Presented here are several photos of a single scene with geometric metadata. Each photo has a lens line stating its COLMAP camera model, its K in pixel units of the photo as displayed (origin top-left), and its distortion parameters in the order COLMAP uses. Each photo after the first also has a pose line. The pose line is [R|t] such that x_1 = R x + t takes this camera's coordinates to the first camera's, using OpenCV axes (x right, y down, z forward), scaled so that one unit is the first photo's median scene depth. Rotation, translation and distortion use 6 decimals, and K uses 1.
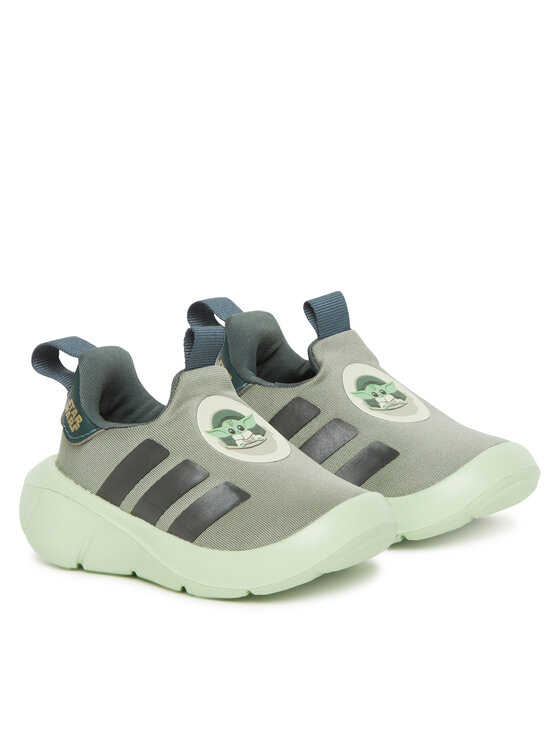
lens RADIAL K [[2690.7, 0, 280.2], [0, 2690.7, 372.8], [0, 0, 1]] dist [0.080645, 0.000000]
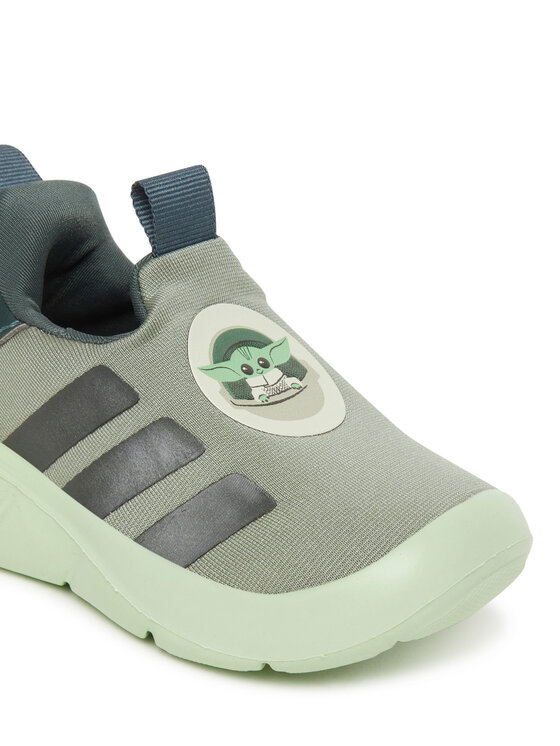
lens RADIAL K [[1573.5, 0, 279.1], [0, 1573.5, 373.0], [0, 0, 1]] dist [-0.086496, 0.000000]
pose [[0.995862, 0.090873, 0.001019, 0.041256], [-0.089149, 0.974668, 0.205120, -0.056447], [0.017647, -0.204362, 0.978736, 0.689688]]
